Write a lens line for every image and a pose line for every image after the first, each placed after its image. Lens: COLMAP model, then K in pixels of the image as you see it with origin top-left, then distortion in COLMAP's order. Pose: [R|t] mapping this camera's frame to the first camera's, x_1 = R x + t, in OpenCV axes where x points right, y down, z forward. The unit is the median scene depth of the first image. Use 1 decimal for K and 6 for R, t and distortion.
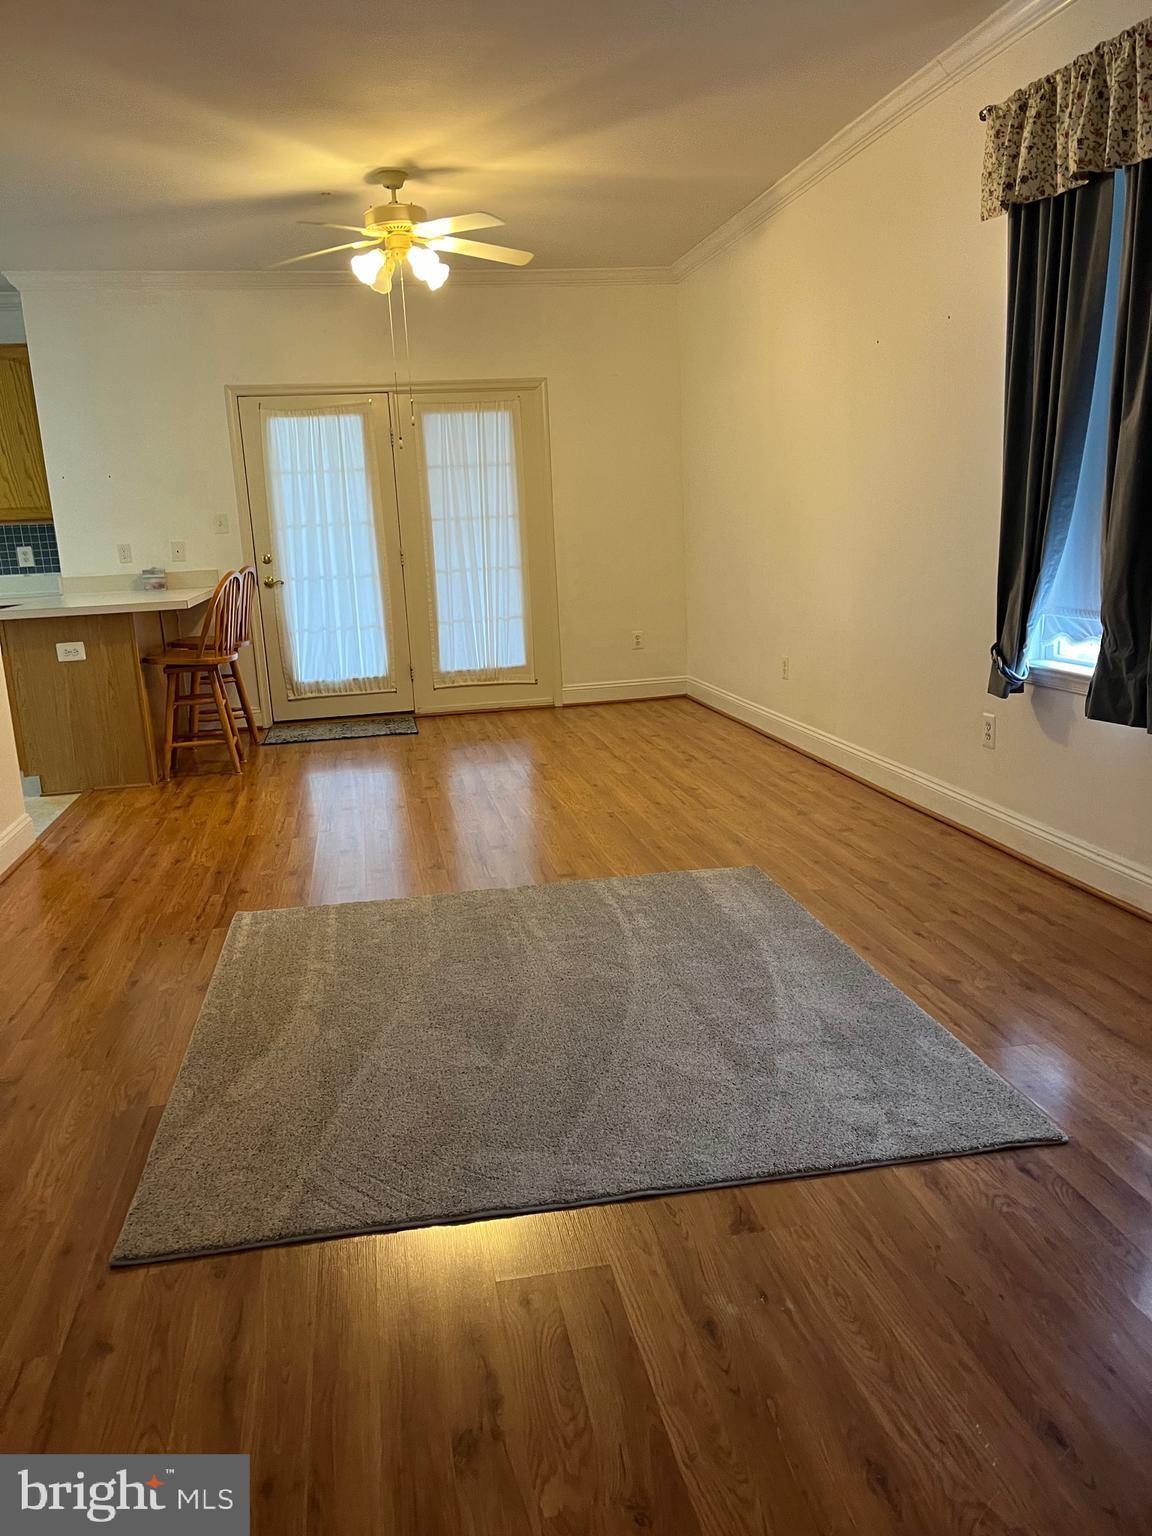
lens RADIAL K [[1157.0, 0, 575.7], [0, 1157.0, 789.4], [0, 0, 1]] dist [0.067923, -0.086844]
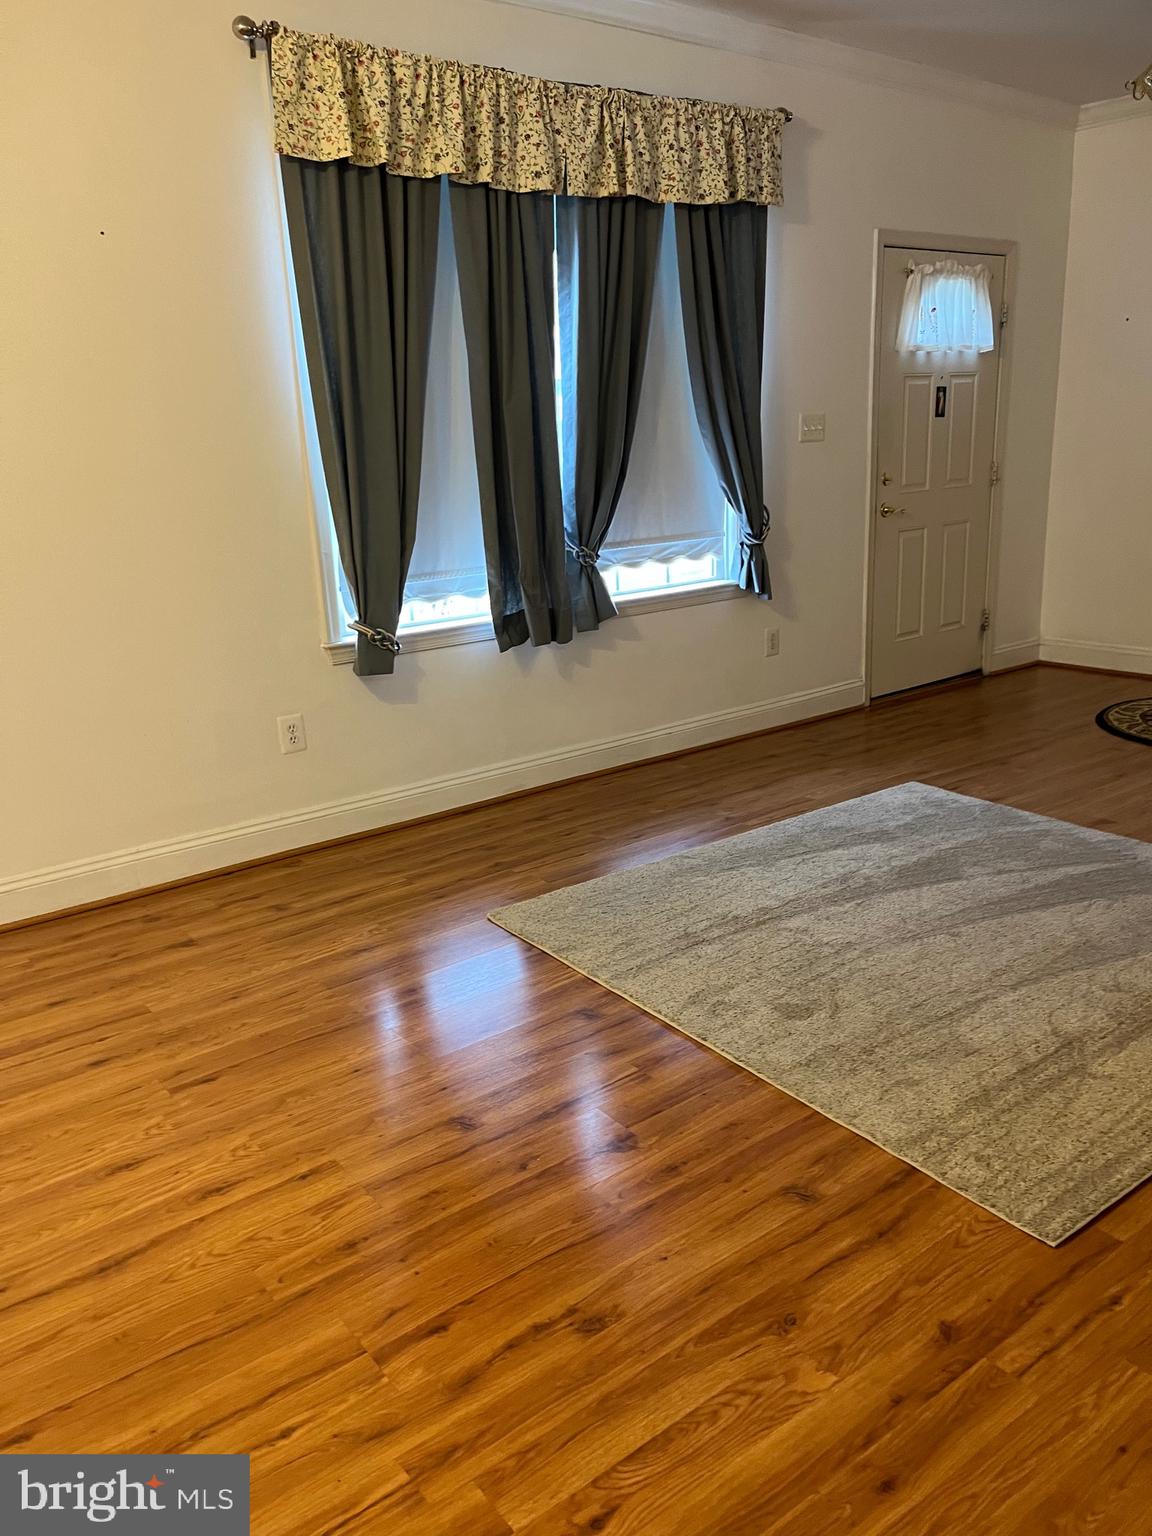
lens RADIAL K [[1157.0, 0, 577.2], [0, 1157.0, 782.0], [0, 0, 1]] dist [0.067923, -0.086844]
pose [[-0.446164, -0.193995, 0.873672, -0.436784], [0.261524, 0.905351, 0.334583, -0.211279], [-0.855887, 0.377765, -0.353201, 0.930531]]
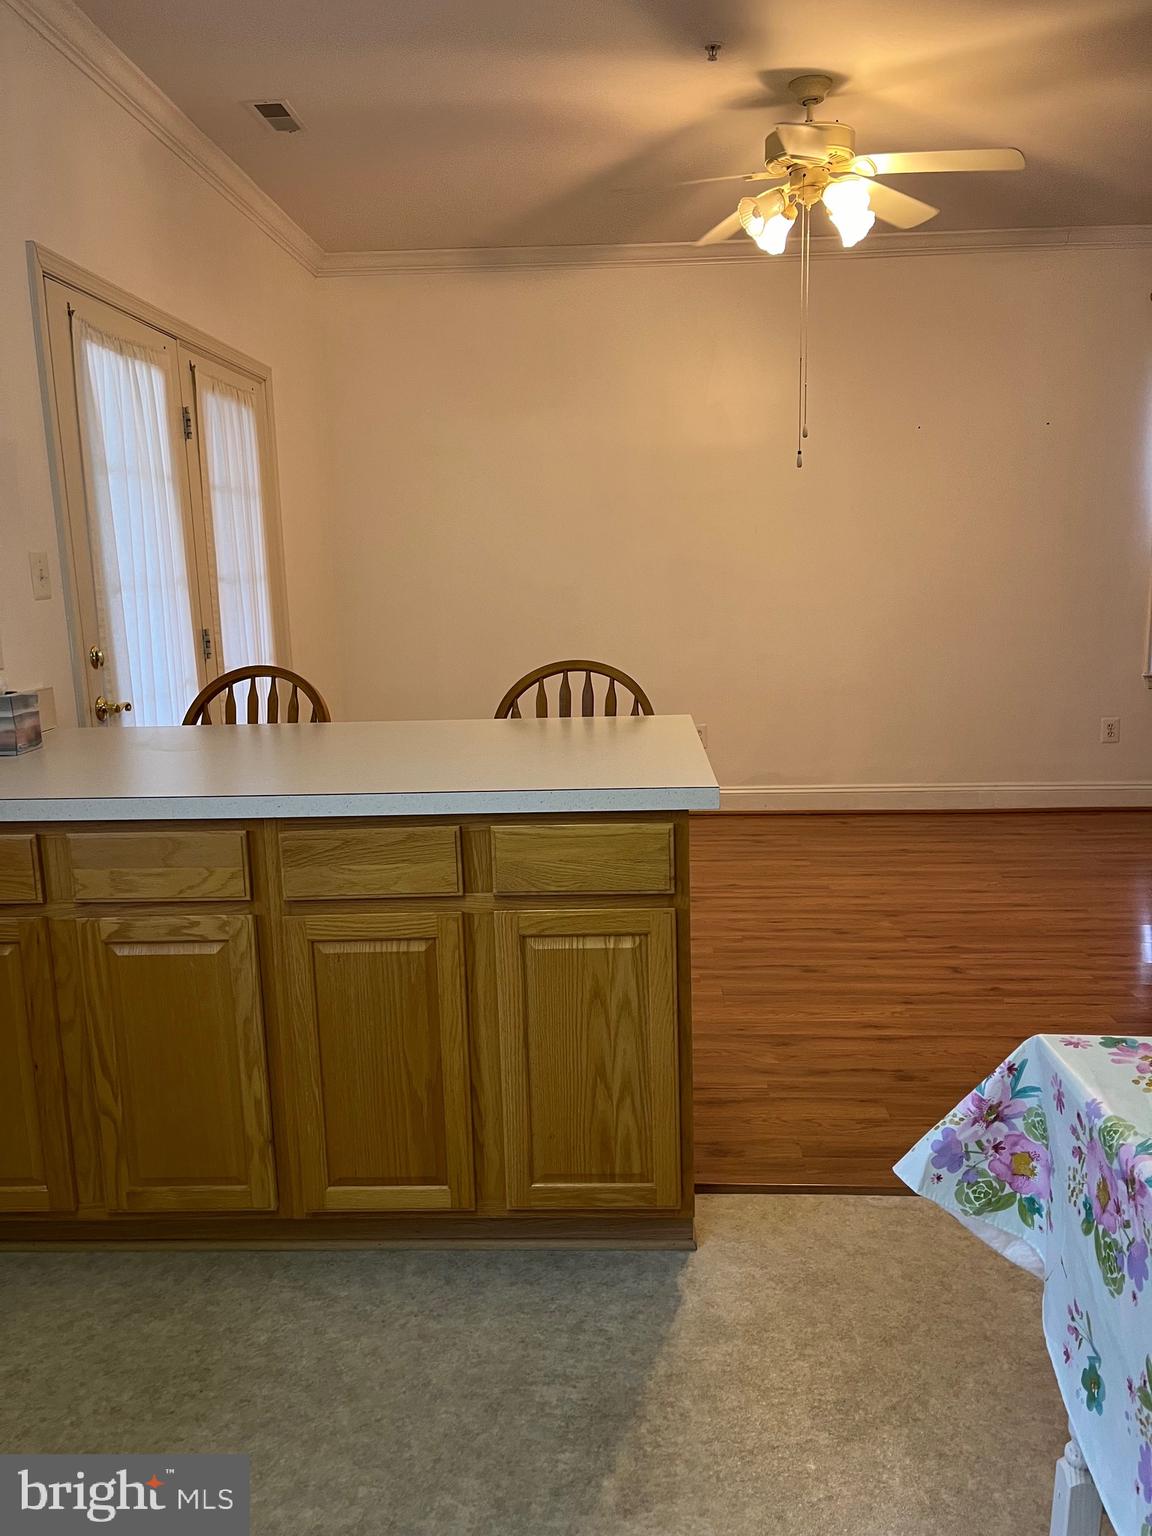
lens RADIAL K [[1157.0, 0, 583.8], [0, 1157.0, 764.0], [0, 0, 1]] dist [0.067923, -0.086844]
pose [[0.234002, -0.126824, 0.963929, -0.905187], [0.231975, 0.970104, 0.071322, -0.205323], [-0.944156, 0.206917, 0.256426, 1.008203]]
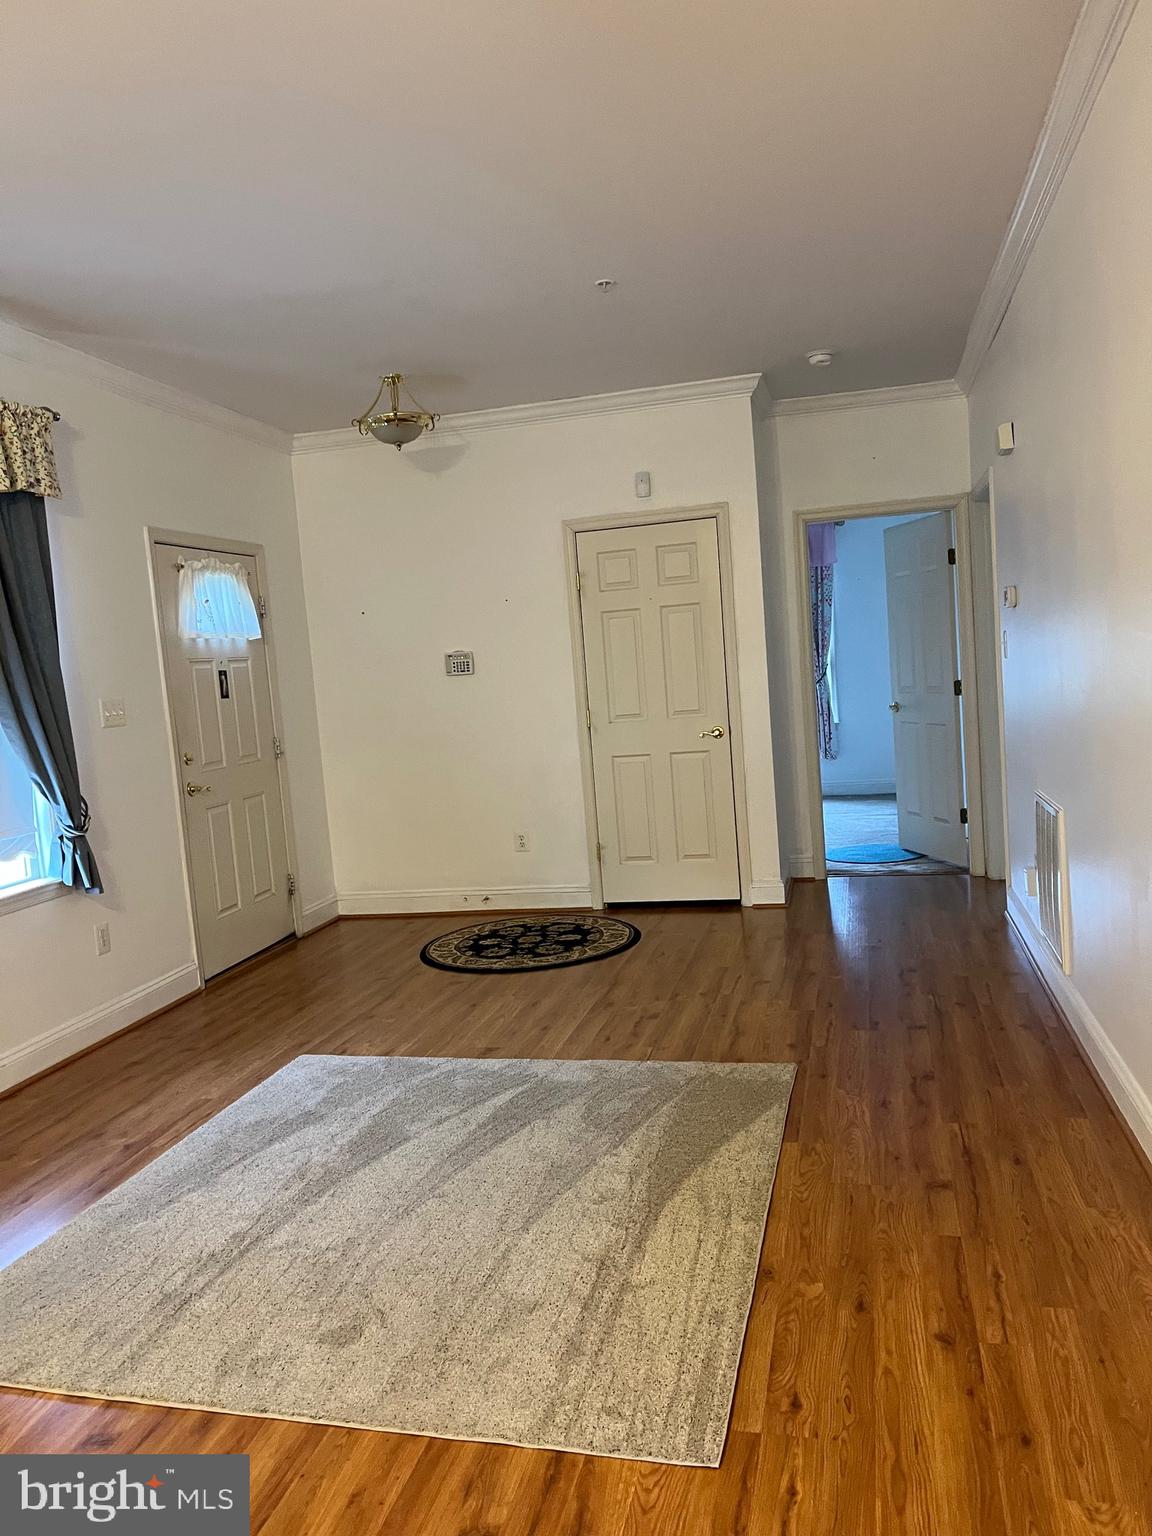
lens RADIAL K [[1157.0, 0, 578.7], [0, 1157.0, 779.7], [0, 0, 1]] dist [0.067923, -0.086844]
pose [[-0.903574, 0.074606, 0.421886, -0.345172], [0.208747, 0.936593, 0.281458, -0.237141], [-0.374137, 0.342385, -0.861855, 0.991477]]
